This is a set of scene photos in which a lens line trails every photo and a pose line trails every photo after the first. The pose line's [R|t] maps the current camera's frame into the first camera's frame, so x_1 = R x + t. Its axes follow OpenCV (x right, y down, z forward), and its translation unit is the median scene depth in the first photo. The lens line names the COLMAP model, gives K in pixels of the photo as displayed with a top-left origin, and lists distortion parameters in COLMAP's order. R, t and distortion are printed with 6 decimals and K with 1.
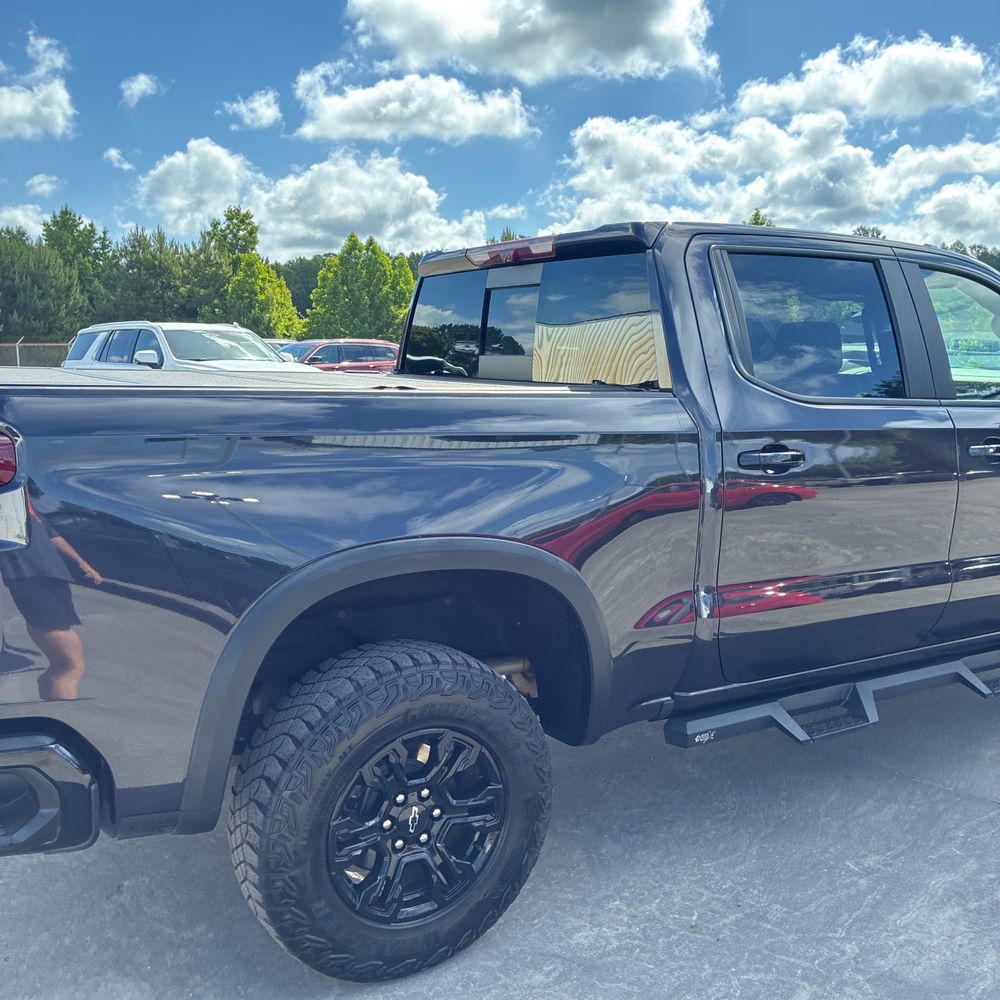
lens RADIAL K [[1083.9, 0, 484.8], [0, 1083.9, 497.4], [0, 0, 1]] dist [0.036896, -0.018938]
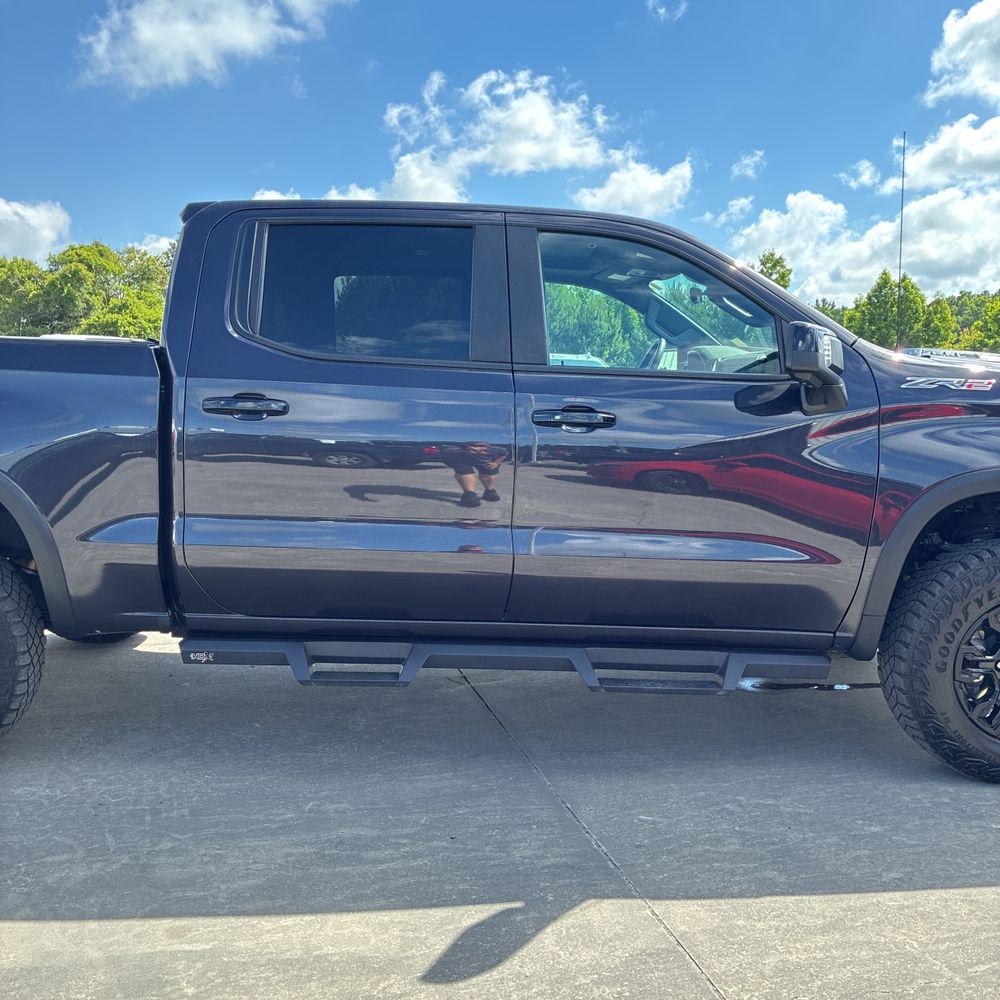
lens RADIAL K [[1083.9, 0, 484.8], [0, 1083.9, 497.4], [0, 0, 1]] dist [0.036896, -0.018938]
pose [[0.838927, 0.055345, -0.541423, 1.043426], [-0.081346, 0.996392, -0.024193, 0.060446], [0.538131, 0.064339, 0.840402, 0.211351]]
